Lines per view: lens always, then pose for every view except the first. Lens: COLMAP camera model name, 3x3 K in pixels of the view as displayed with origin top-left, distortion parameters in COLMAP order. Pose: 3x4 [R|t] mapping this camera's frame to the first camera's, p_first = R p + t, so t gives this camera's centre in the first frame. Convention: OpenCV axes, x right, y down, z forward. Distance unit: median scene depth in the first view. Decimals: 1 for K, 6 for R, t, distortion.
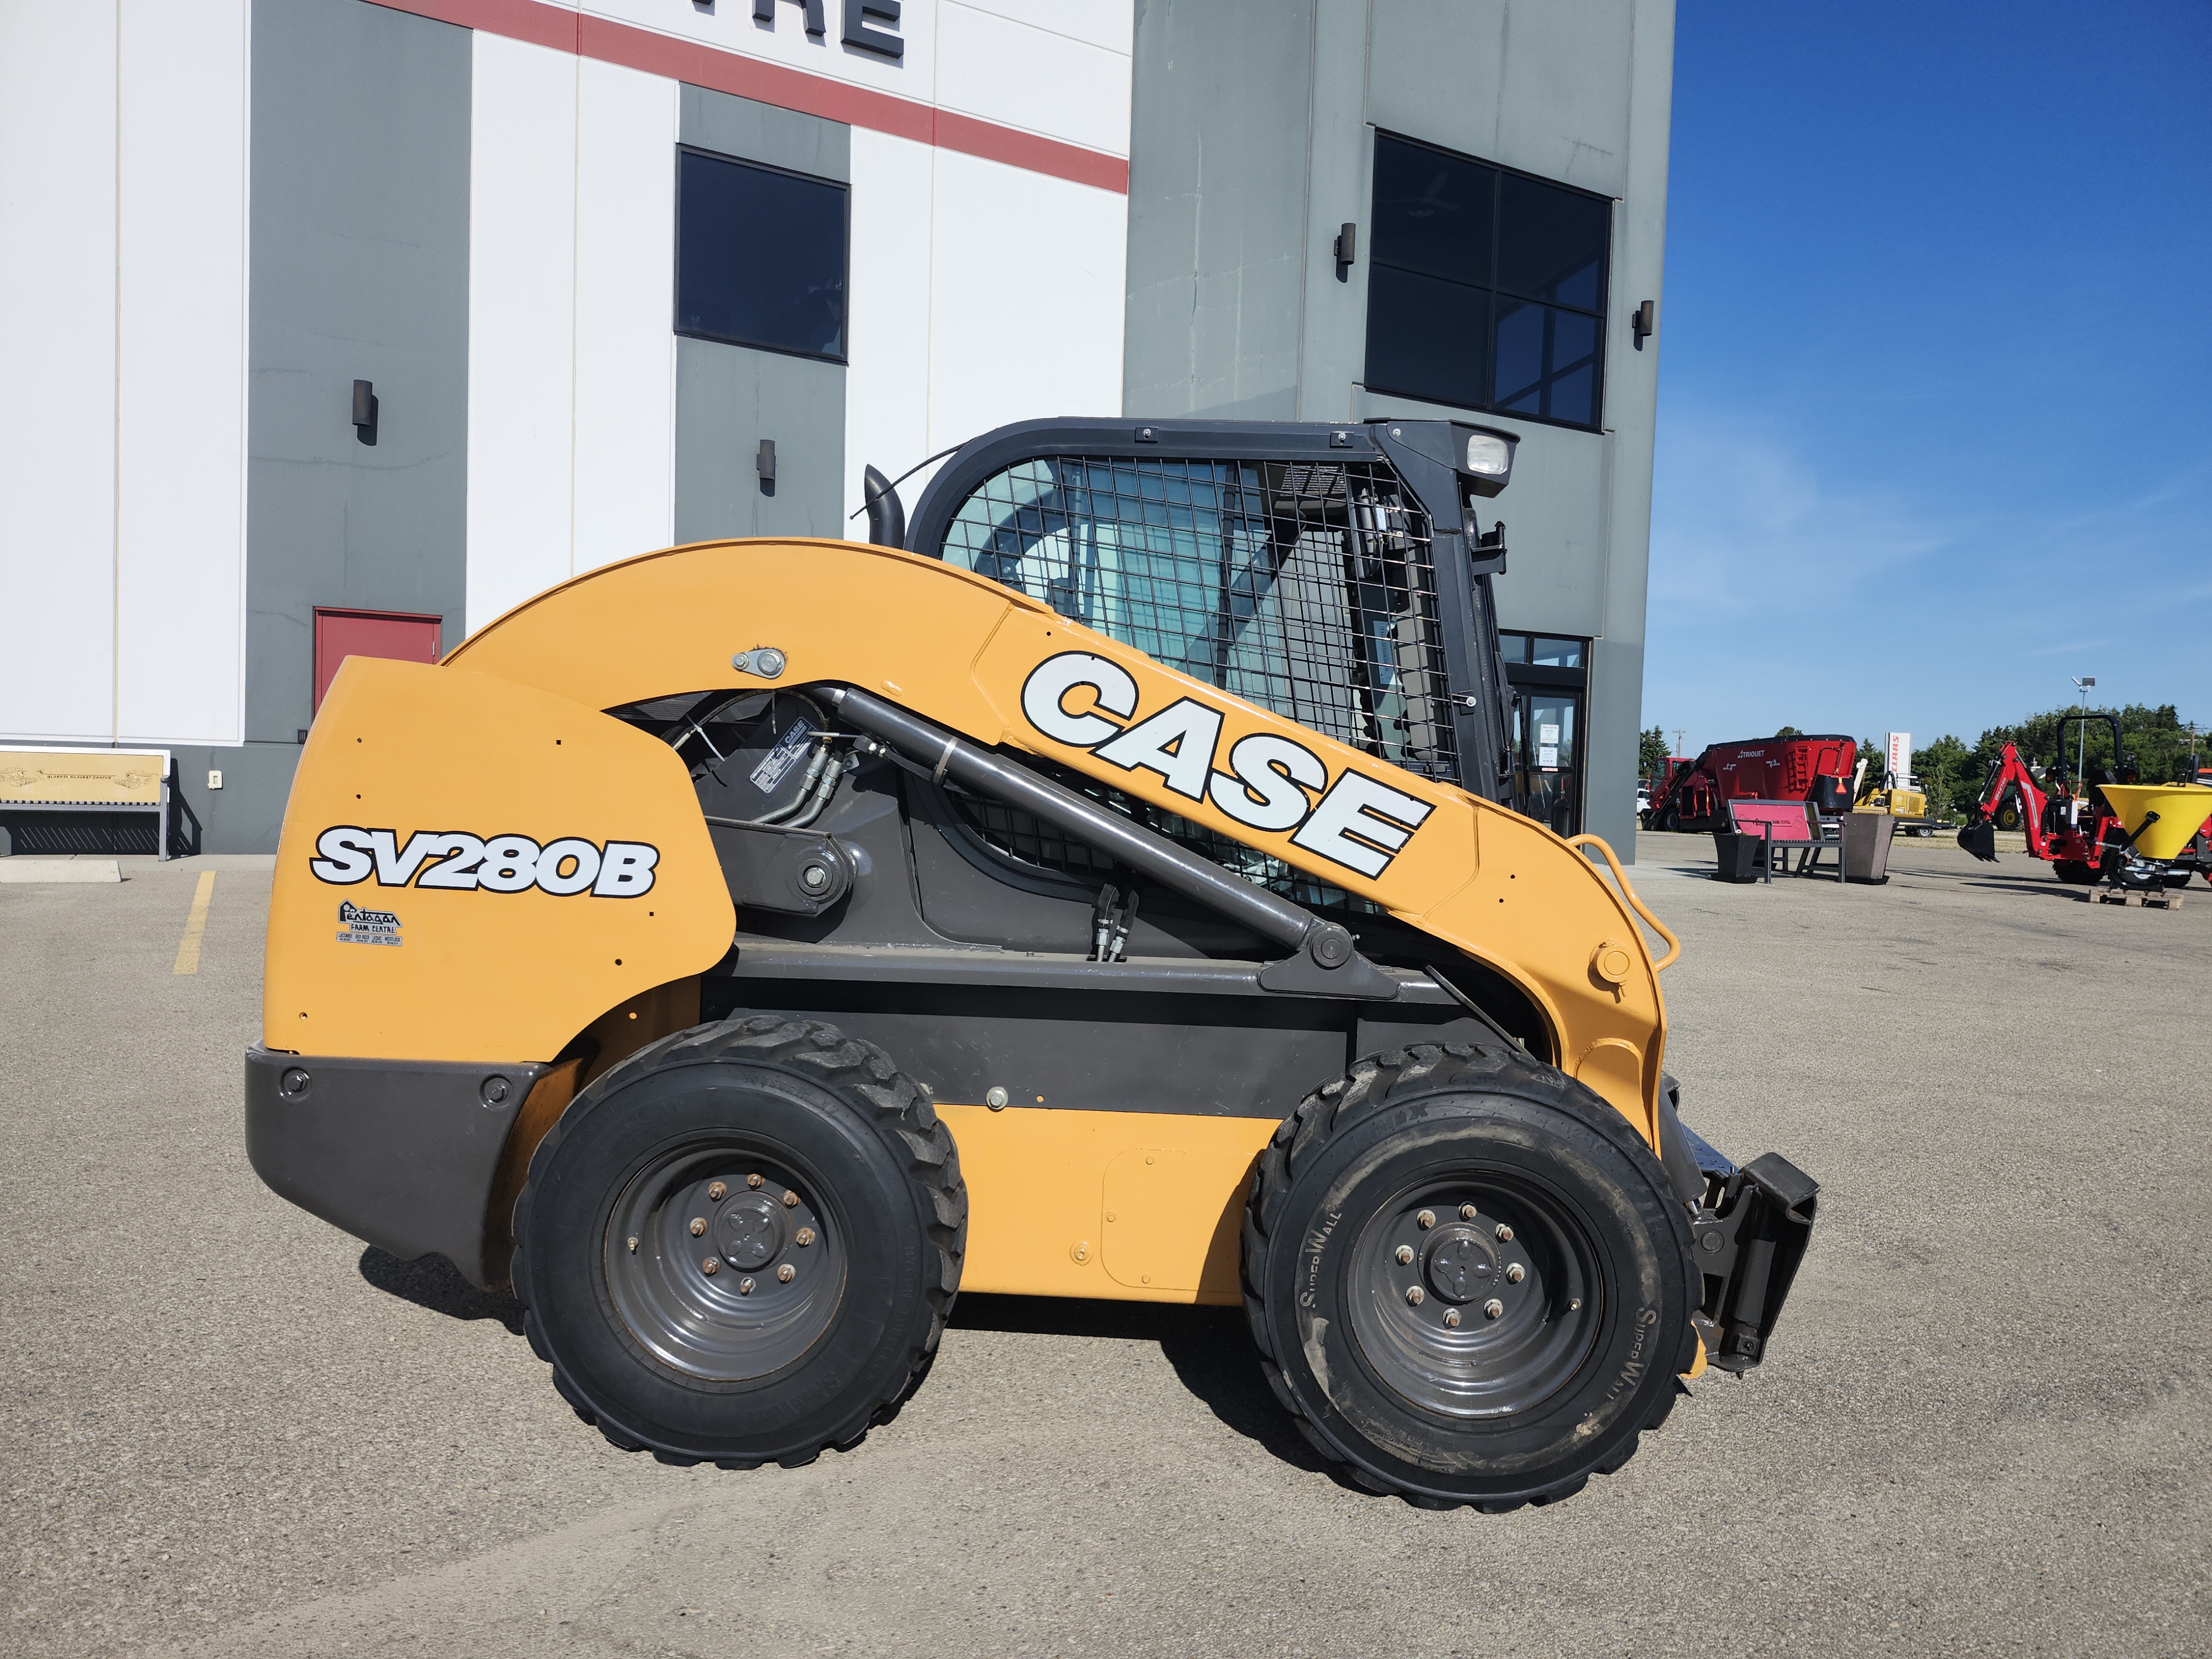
lens RADIAL K [[1542.6, 0, 1121.4], [0, 1542.6, 822.6], [0, 0, 1]] dist [0.072048, -0.065782]
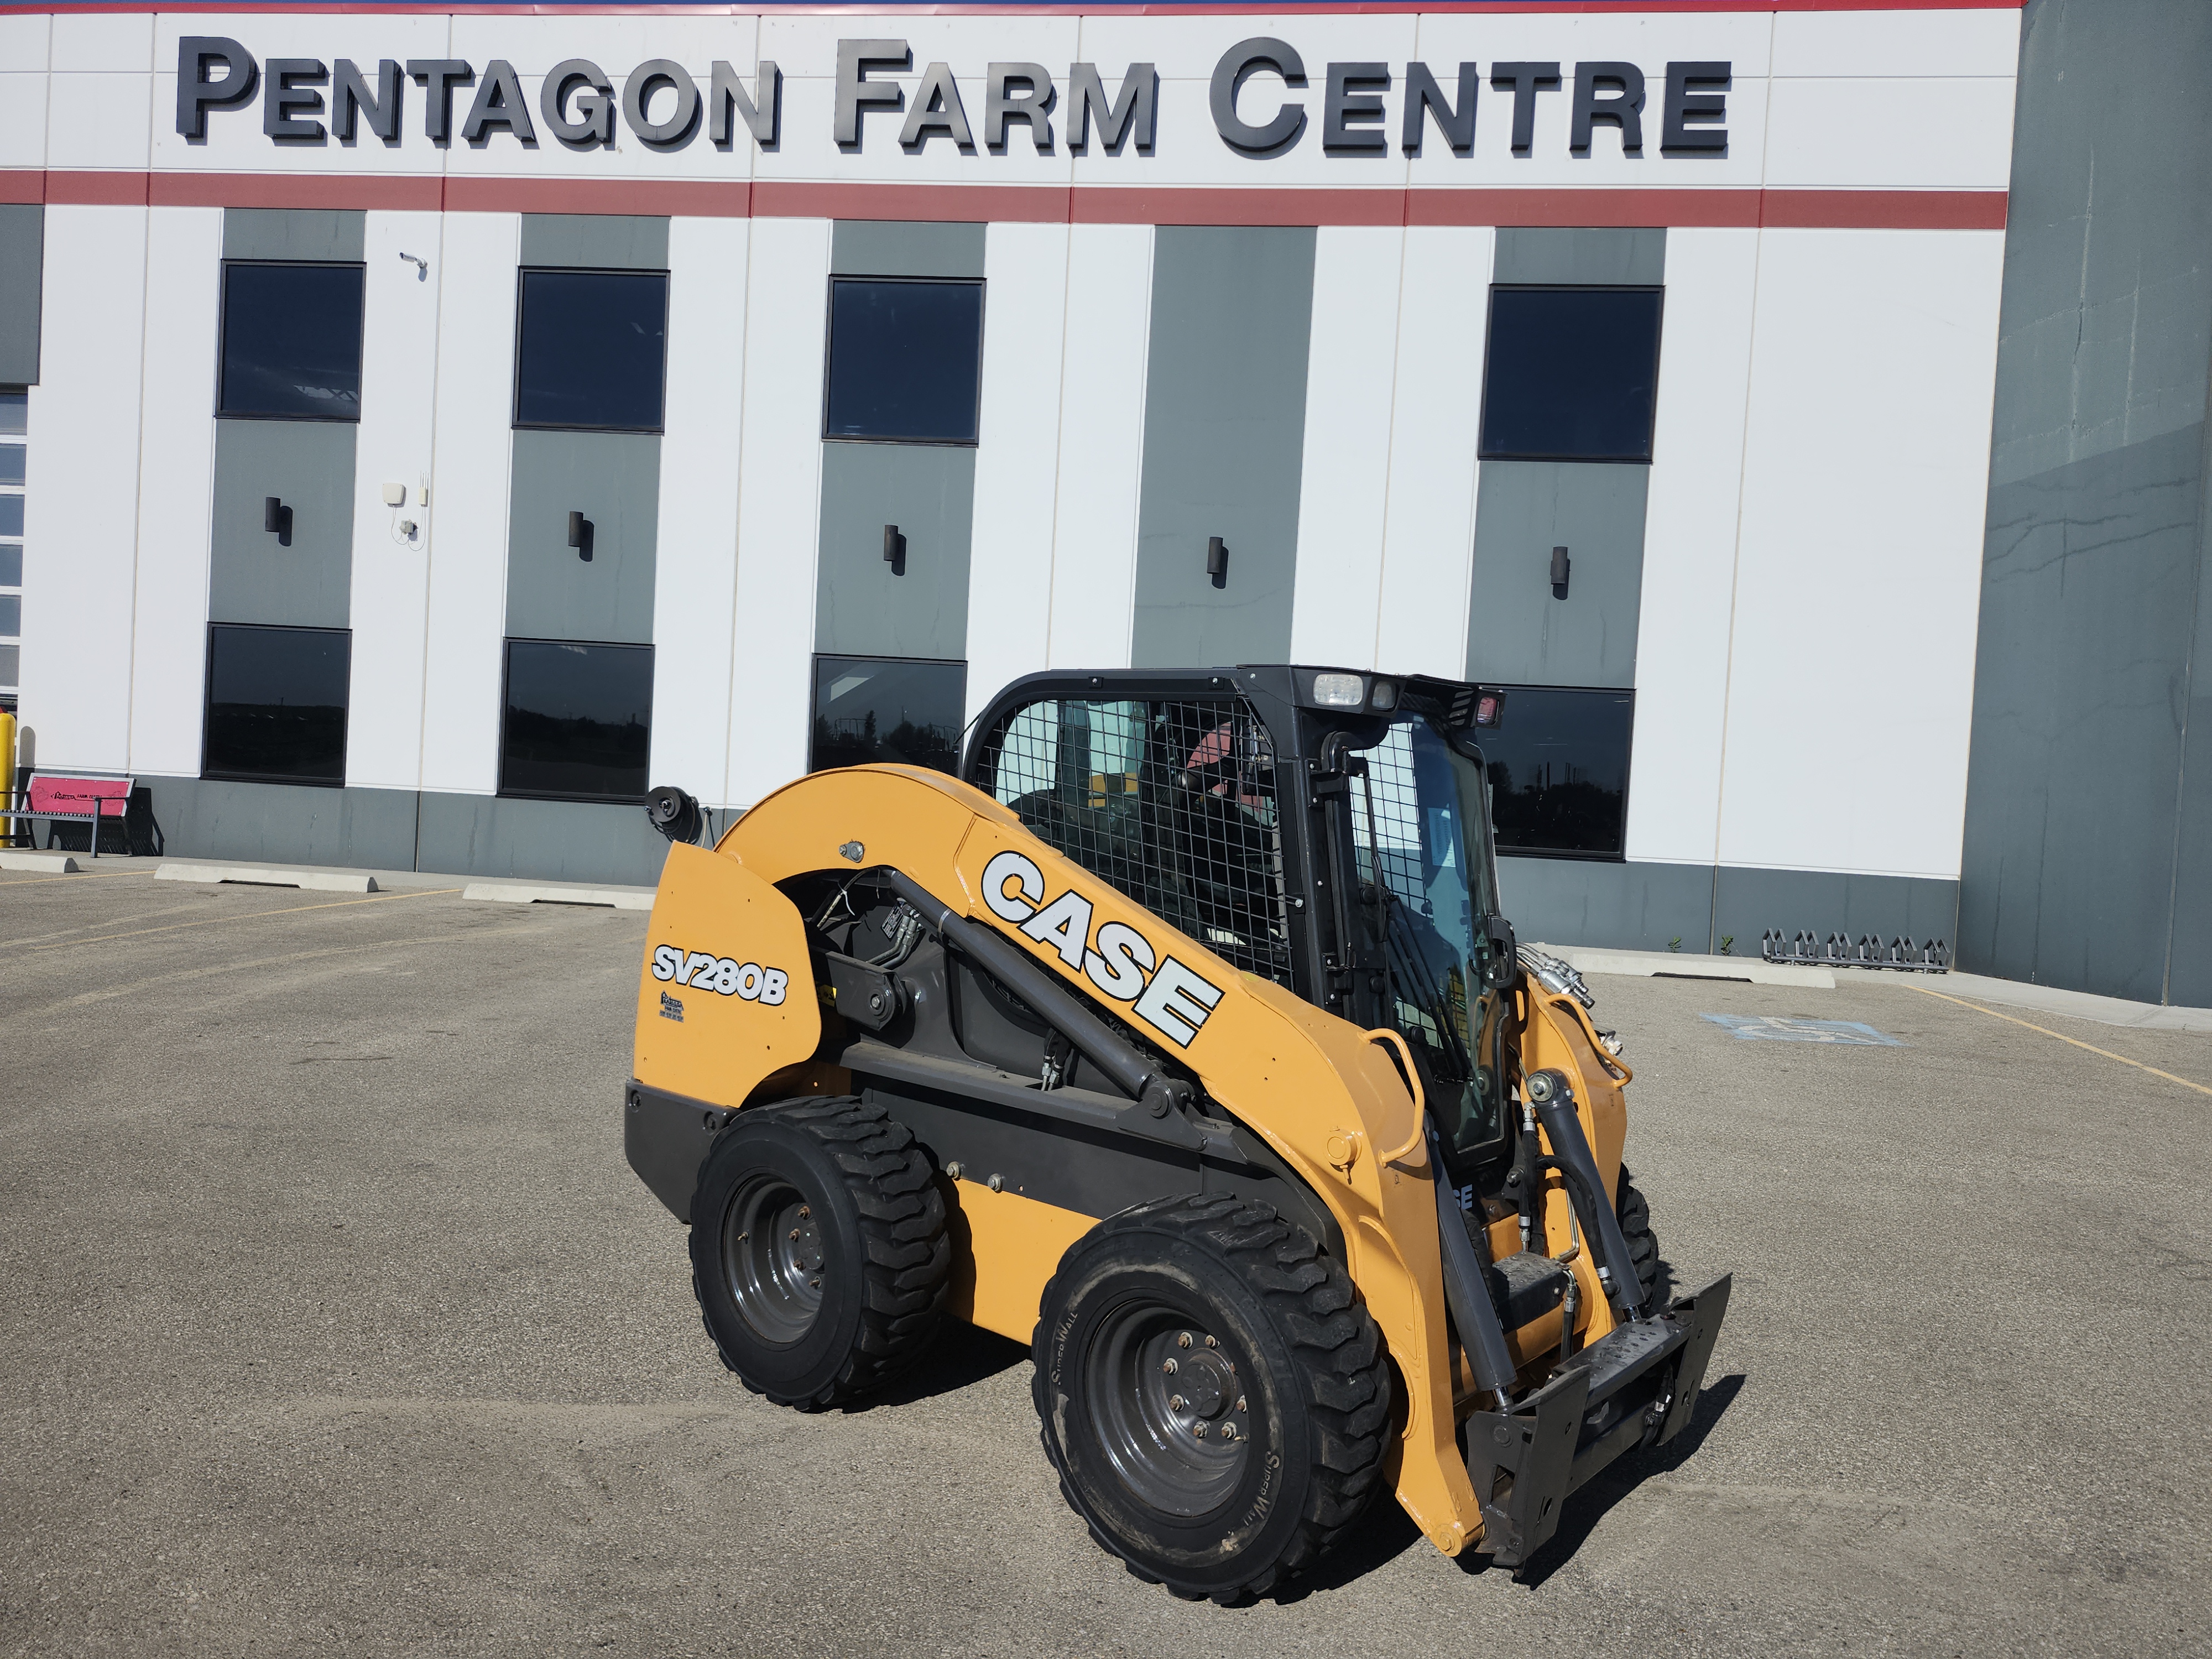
lens RADIAL K [[1542.6, 0, 1117.6], [0, 1542.6, 823.9], [0, 0, 1]] dist [0.072048, -0.065782]
pose [[0.796307, 0.023867, -0.604422, 0.844371], [-0.048237, 0.998545, -0.024121, -0.106437], [0.602967, 0.048363, 0.796299, -0.001763]]
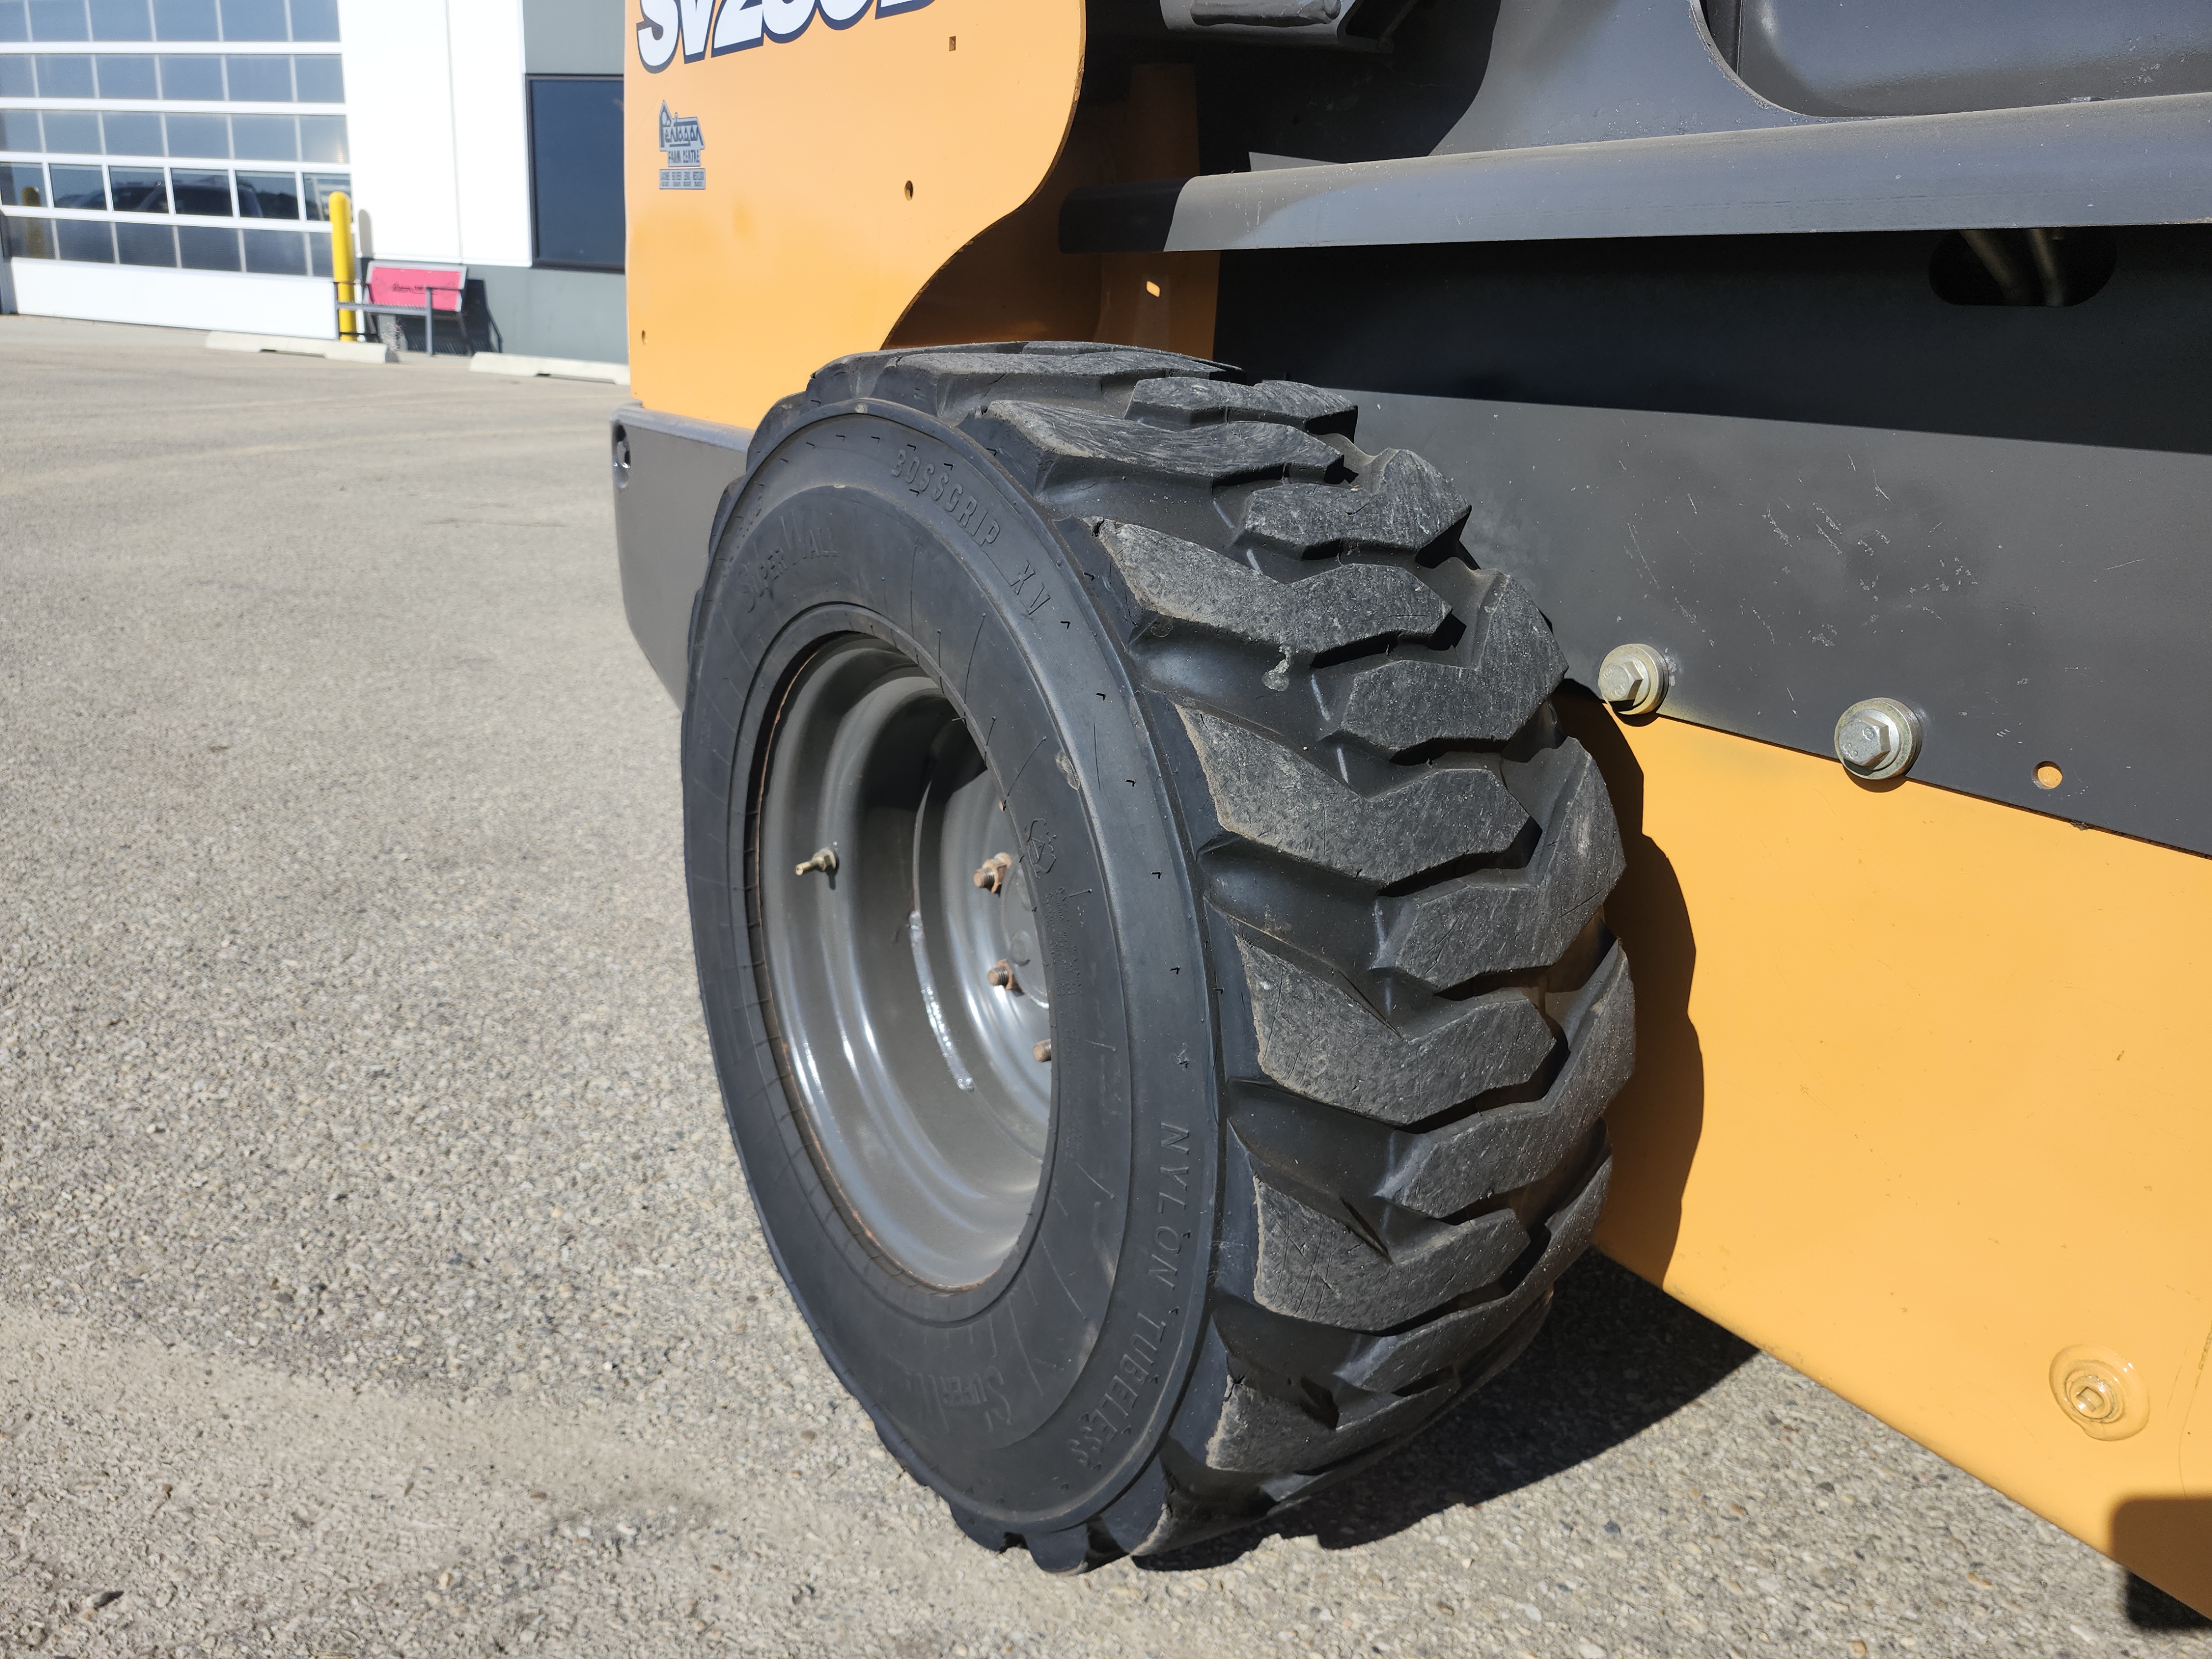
lens RADIAL K [[1542.6, 0, 1106.6], [0, 1542.6, 831.2], [0, 0, 1]] dist [0.072048, -0.065782]
pose [[0.615413, 0.238319, -0.751313, 0.048719], [-0.071945, 0.966200, 0.247551, 0.145200], [0.784914, -0.098293, 0.611758, 0.774012]]
